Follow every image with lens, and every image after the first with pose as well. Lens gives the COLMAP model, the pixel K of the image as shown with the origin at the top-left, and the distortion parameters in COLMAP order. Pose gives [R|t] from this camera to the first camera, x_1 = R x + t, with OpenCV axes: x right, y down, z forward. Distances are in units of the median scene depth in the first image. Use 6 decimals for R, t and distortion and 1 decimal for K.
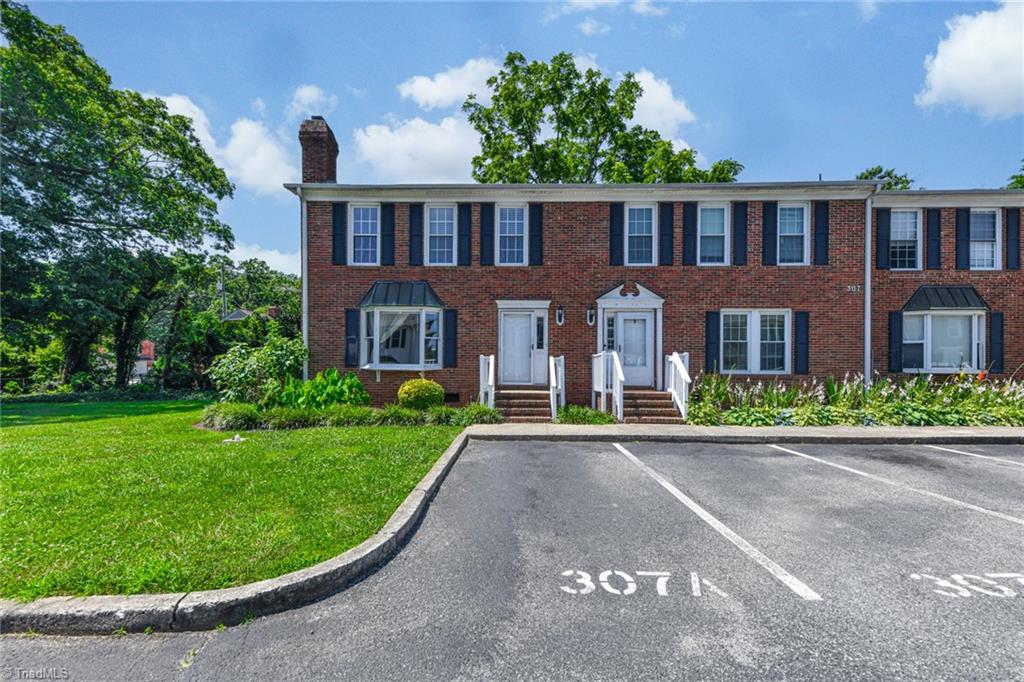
lens RADIAL K [[411.5, 0, 512.1], [0, 411.5, 343.7], [0, 0, 1]] dist [-0.000305, -0.000570]
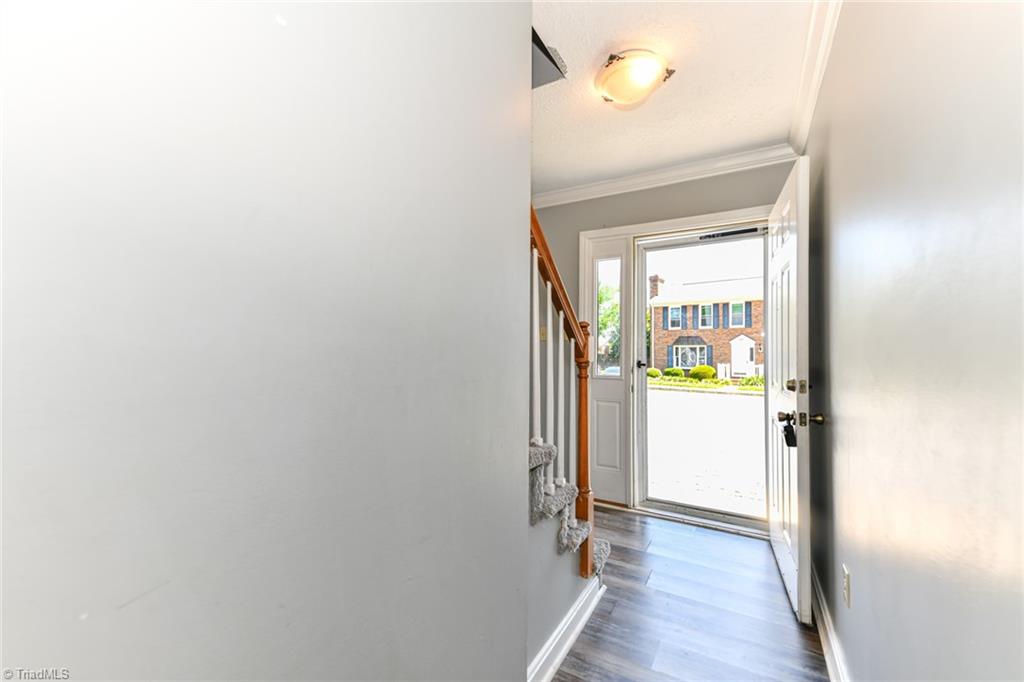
lens RADIAL K [[411.5, 0, 514.4], [0, 411.5, 345.2], [0, 0, 1]] dist [-0.000305, -0.000570]
pose [[0.872280, -0.012359, -0.488850, 0.037684], [0.004707, 0.999846, -0.016880, -0.047145], [0.488984, 0.012424, 0.872205, -1.786886]]
